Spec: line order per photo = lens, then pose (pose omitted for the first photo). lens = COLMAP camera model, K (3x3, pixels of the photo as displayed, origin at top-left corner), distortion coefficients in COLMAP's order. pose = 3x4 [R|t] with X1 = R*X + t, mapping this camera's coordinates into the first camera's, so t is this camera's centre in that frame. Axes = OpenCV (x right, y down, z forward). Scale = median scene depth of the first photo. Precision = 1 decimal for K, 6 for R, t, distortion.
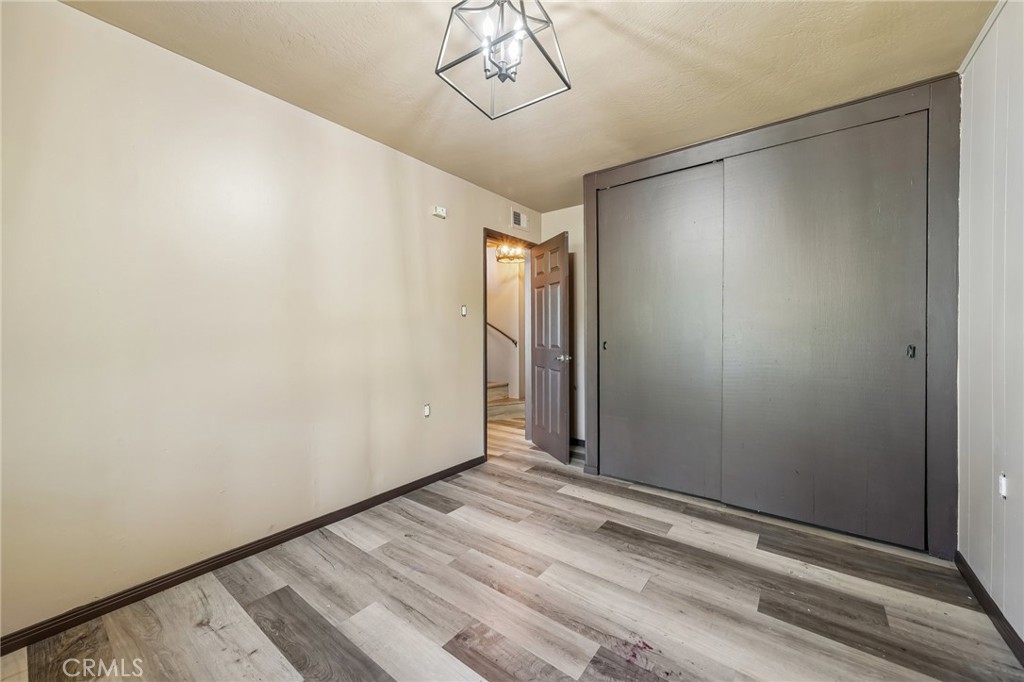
lens RADIAL K [[385.9, 0, 491.5], [0, 385.9, 328.9], [0, 0, 1]] dist [-0.000810, 0.001684]
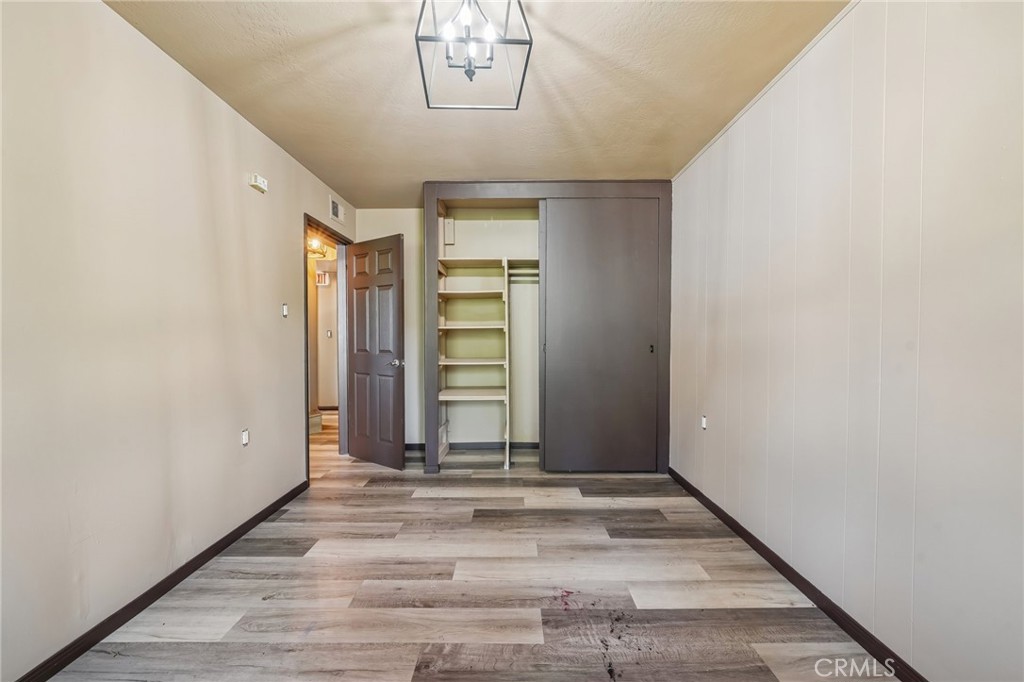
lens RADIAL K [[385.9, 0, 489.8], [0, 385.9, 337.9], [0, 0, 1]] dist [-0.000810, 0.001684]
pose [[0.794916, -0.000392, 0.606720, -0.375492], [-0.005021, 0.999961, 0.007225, 0.007103], [-0.606699, -0.008790, 0.794883, 0.133802]]
